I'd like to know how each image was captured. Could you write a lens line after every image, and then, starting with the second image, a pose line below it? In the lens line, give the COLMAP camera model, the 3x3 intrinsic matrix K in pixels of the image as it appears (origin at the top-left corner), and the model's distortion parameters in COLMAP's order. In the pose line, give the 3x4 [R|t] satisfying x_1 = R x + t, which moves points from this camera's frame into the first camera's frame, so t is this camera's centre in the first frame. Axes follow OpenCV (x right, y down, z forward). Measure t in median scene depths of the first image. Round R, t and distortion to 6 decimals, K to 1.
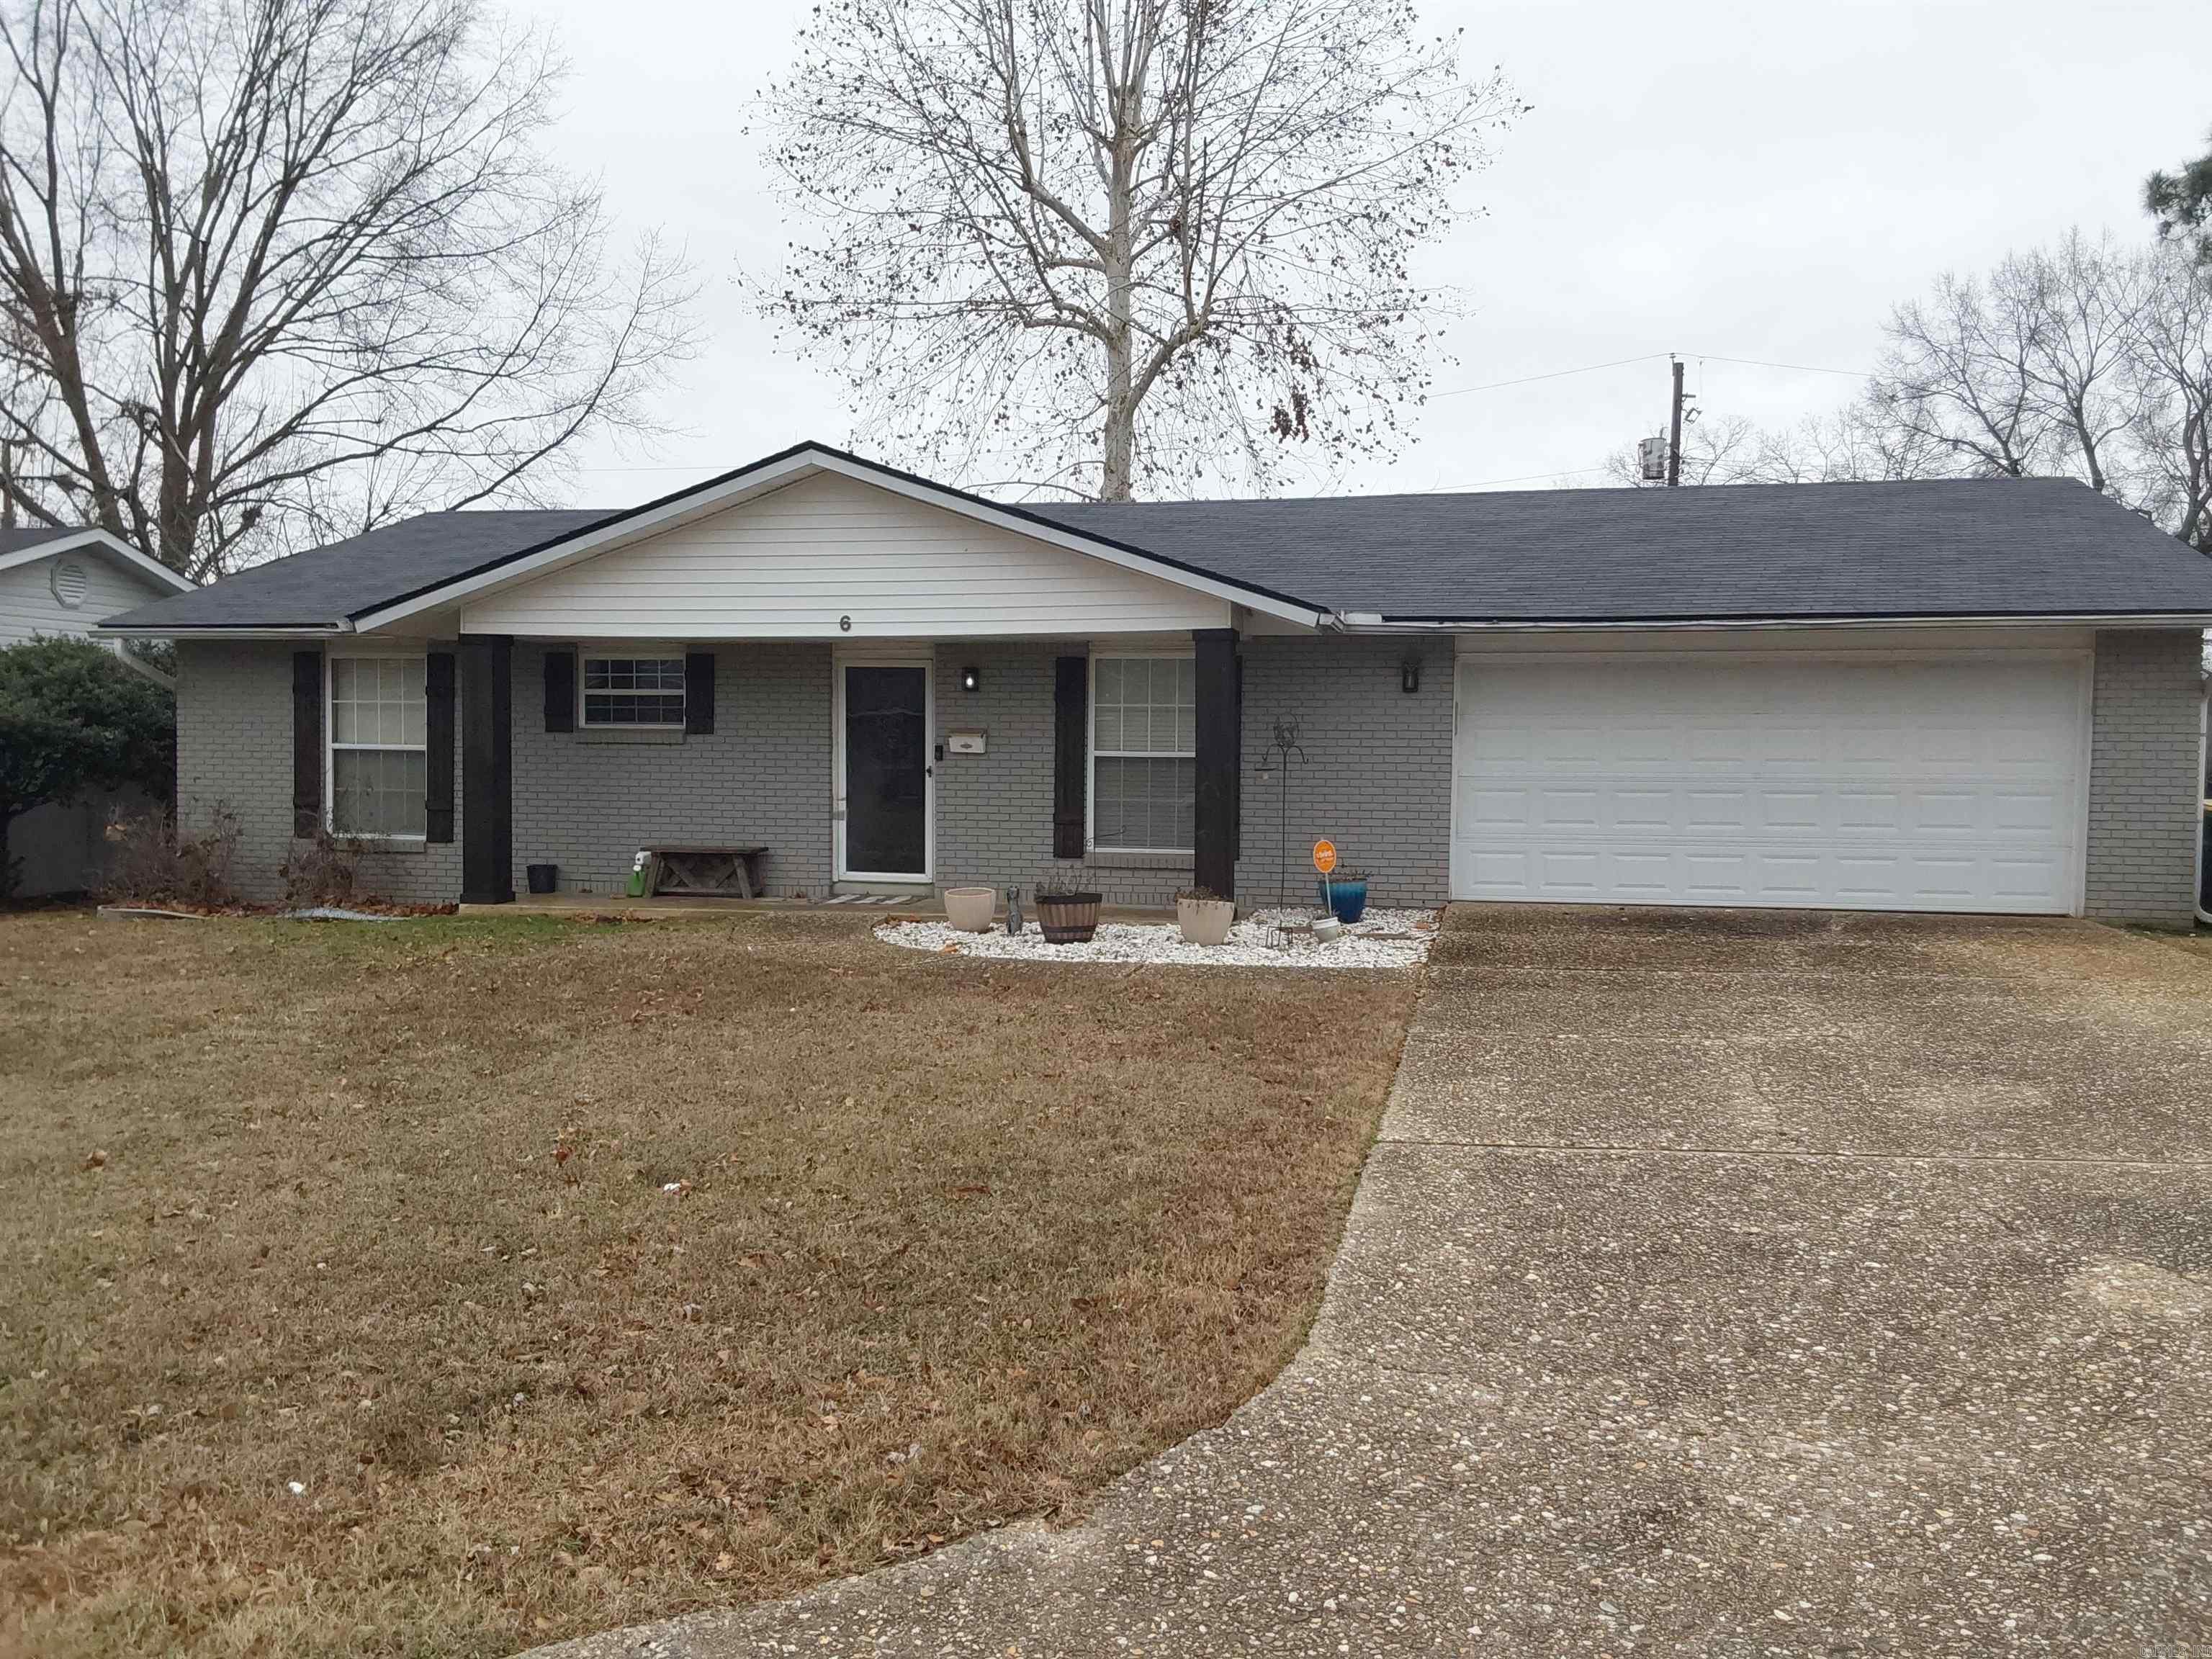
lens RADIAL K [[1763.7, 0, 1136.6], [0, 1763.7, 832.7], [0, 0, 1]] dist [0.111608, -0.172954]
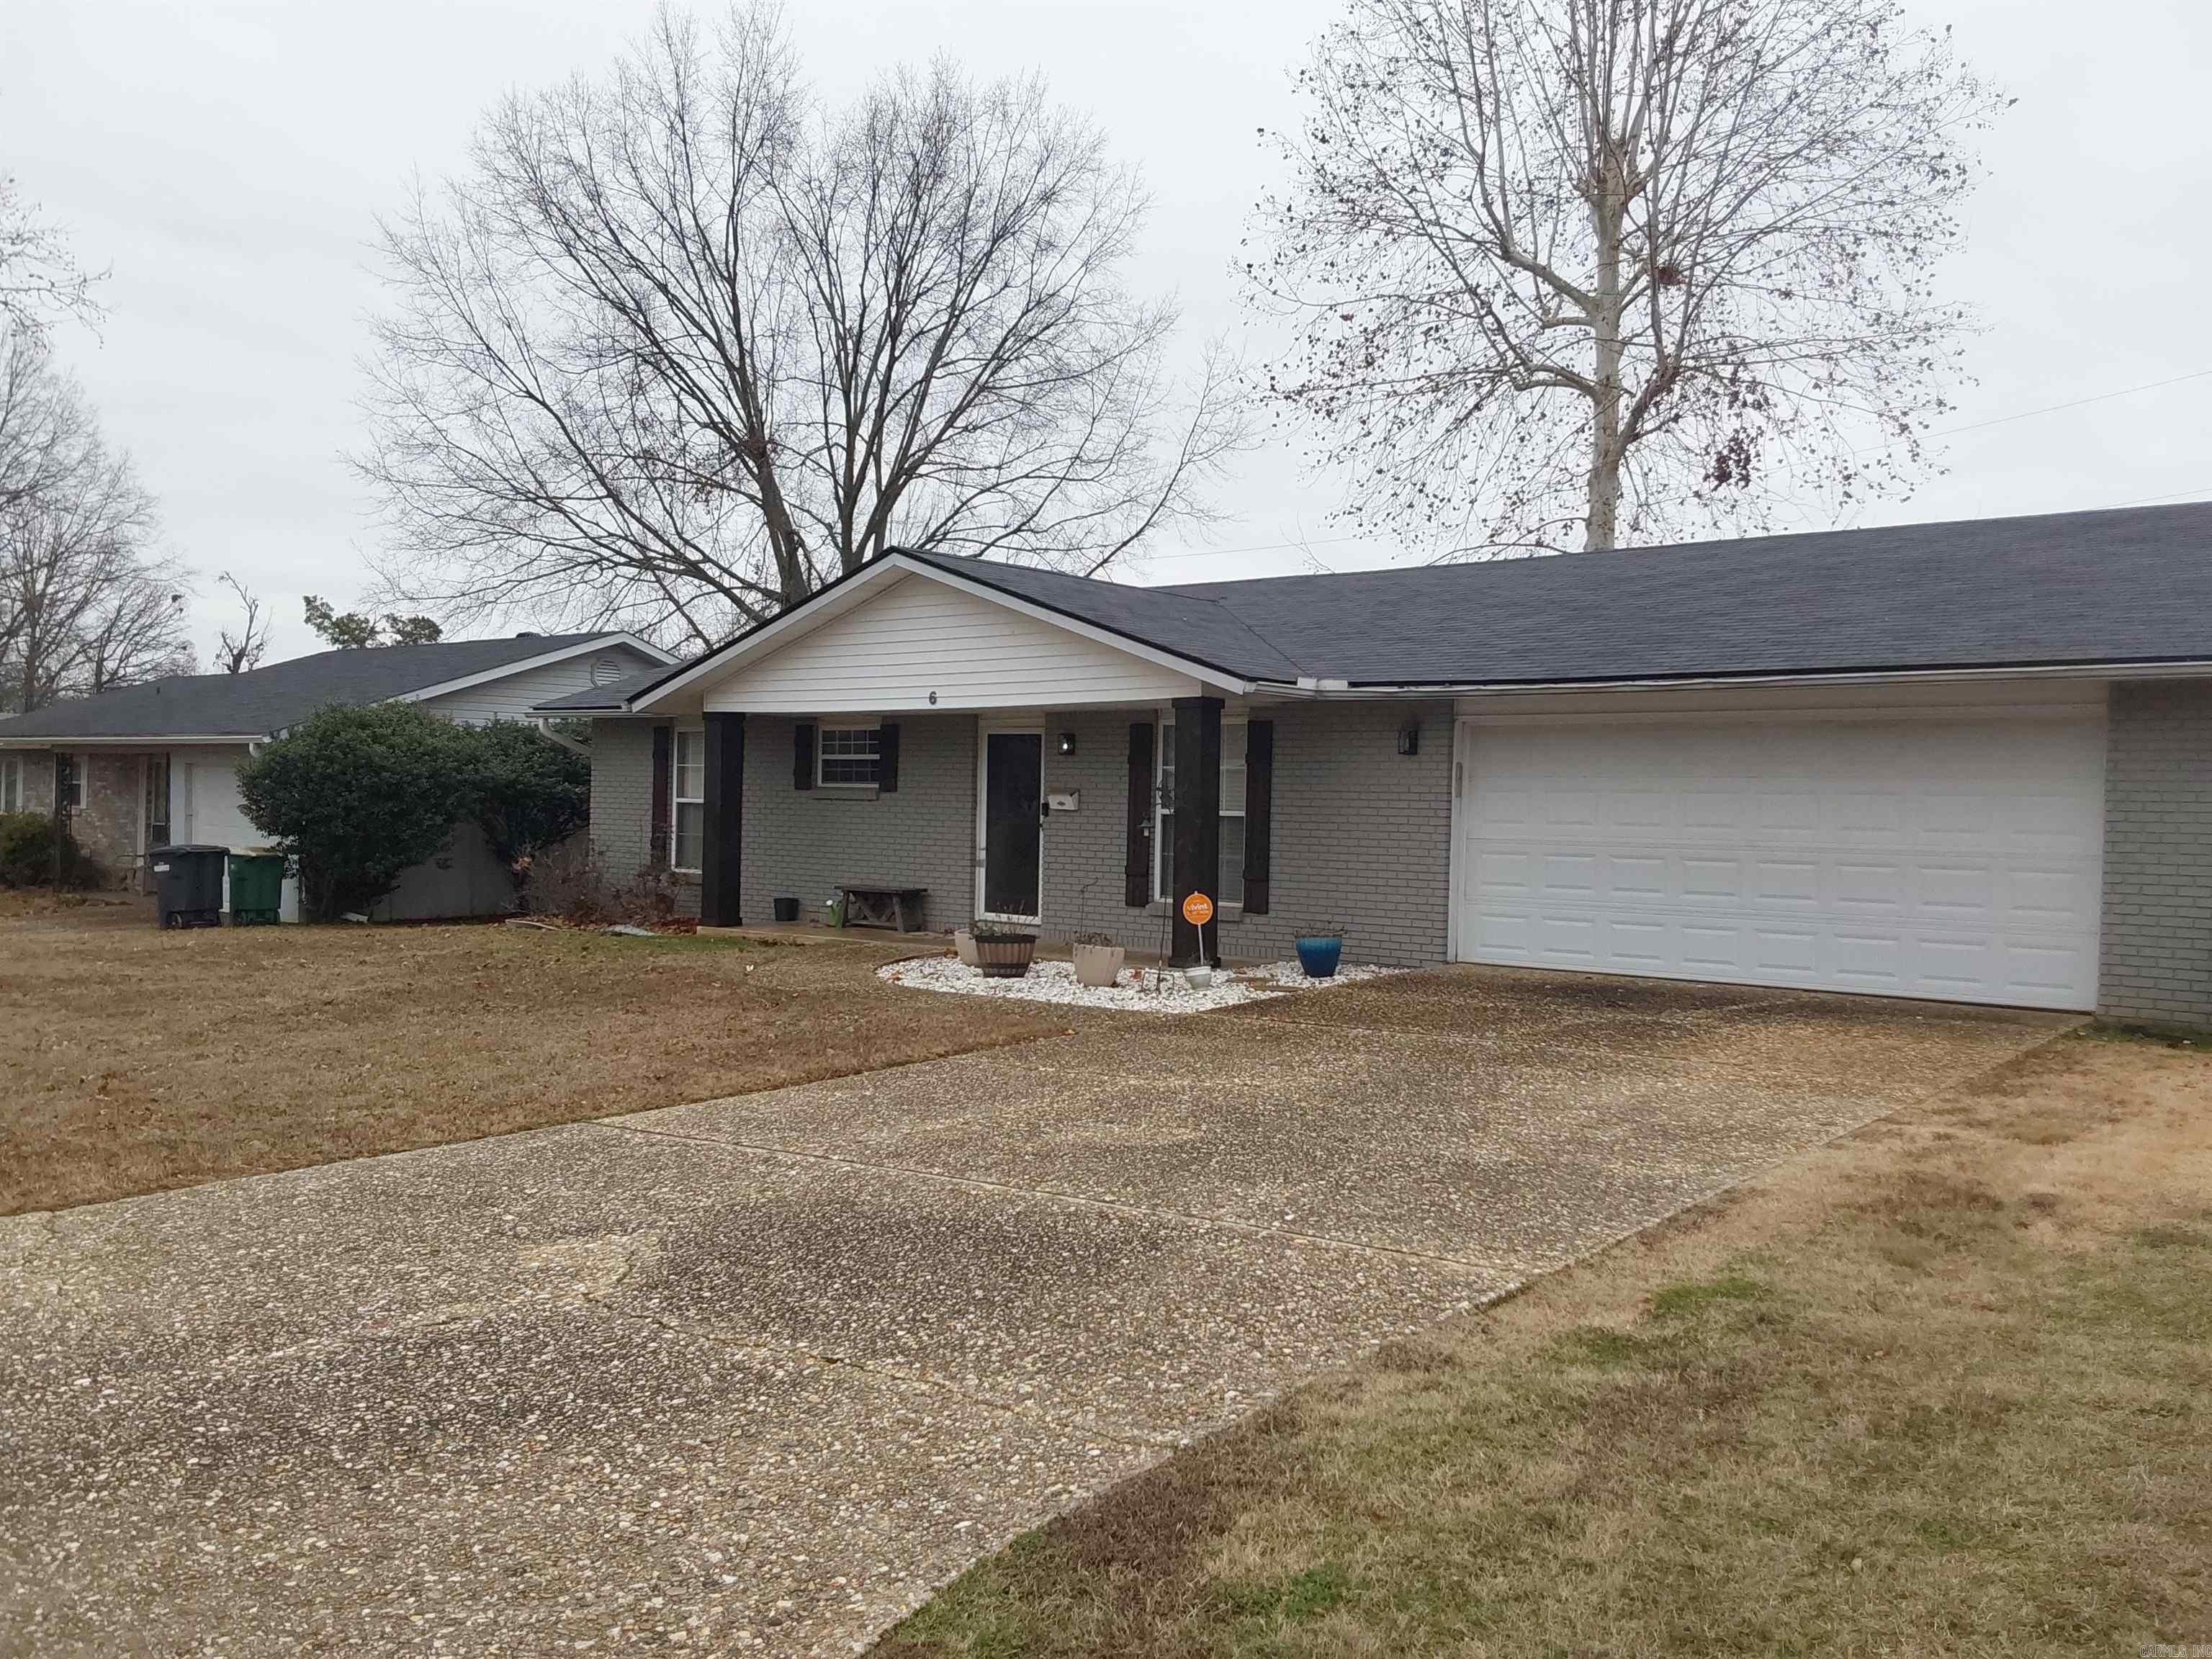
lens RADIAL K [[1788.2, 0, 1149.7], [0, 1788.2, 821.7], [0, 0, 1]] dist [0.093764, -0.122708]
pose [[0.888024, 0.013617, -0.459596, 0.473715], [-0.031776, 0.998989, -0.031799, -0.003165], [0.458698, 0.042843, 0.887559, 0.016596]]
